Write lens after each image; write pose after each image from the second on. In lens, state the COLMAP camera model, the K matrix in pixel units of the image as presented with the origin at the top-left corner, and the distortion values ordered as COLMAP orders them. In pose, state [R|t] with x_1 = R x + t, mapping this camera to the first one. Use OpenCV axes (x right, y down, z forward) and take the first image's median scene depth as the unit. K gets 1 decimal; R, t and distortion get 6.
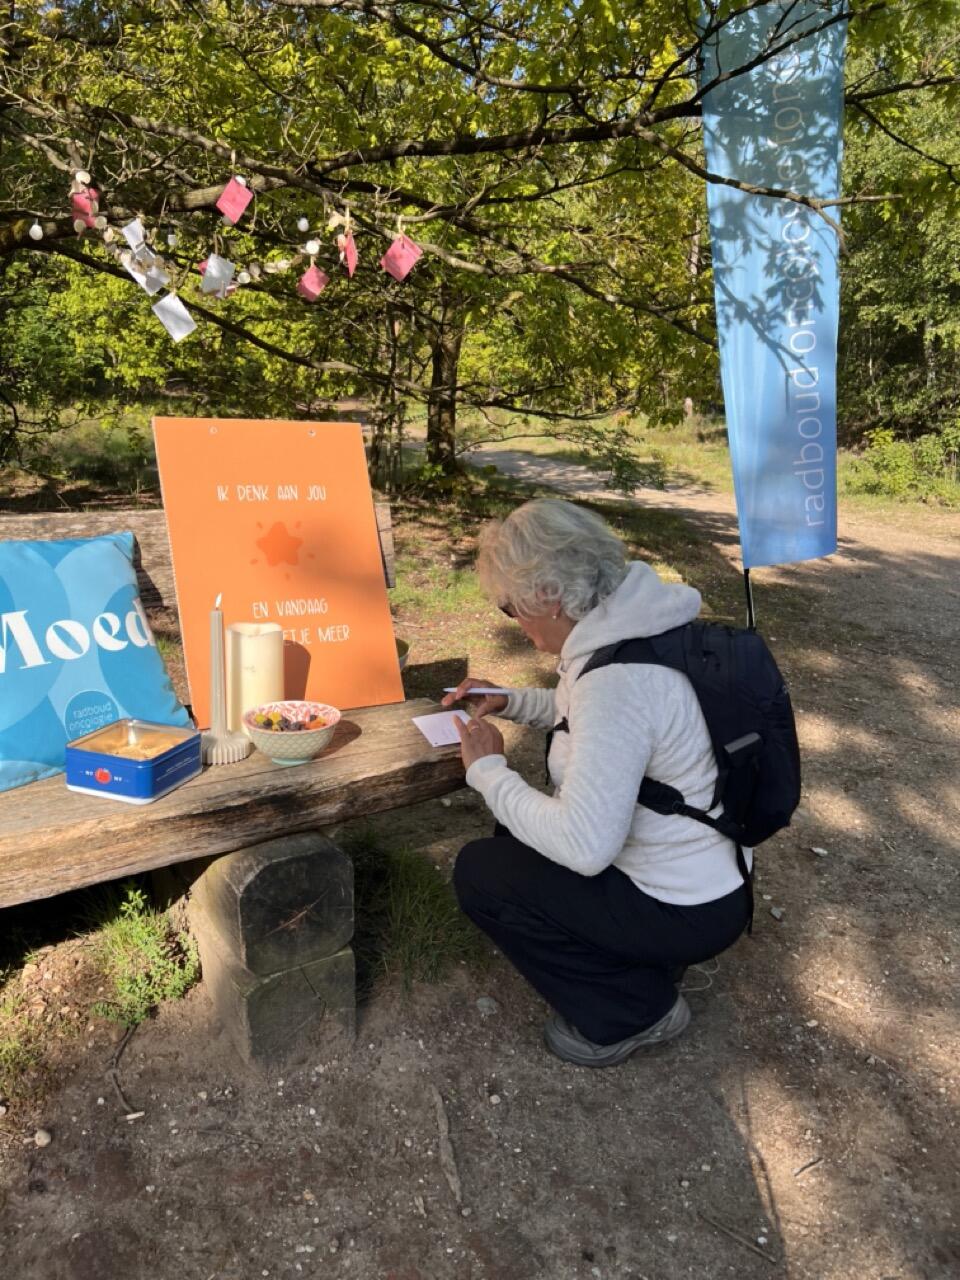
lens RADIAL K [[975.1, 0, 473.9], [0, 975.1, 641.3], [0, 0, 1]] dist [0.026704, -0.015577]
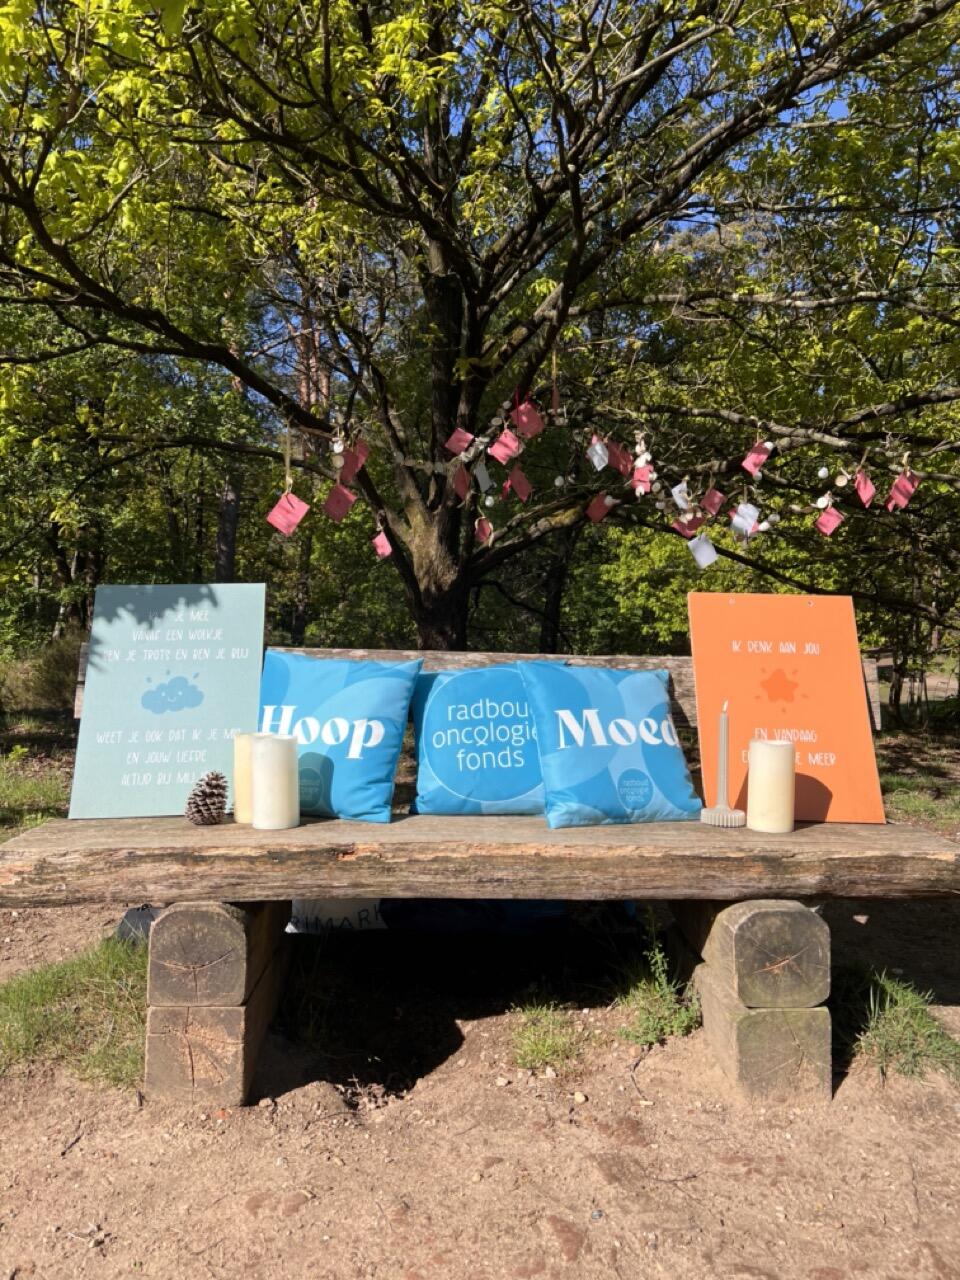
lens RADIAL K [[975.1, 0, 481.0], [0, 975.1, 634.5], [0, 0, 1]] dist [0.026704, -0.015577]
pose [[0.872142, -0.020760, -0.488812, 0.094047], [-0.109074, 0.965704, -0.235624, 0.194554], [0.476939, 0.258814, 0.839967, -0.298449]]
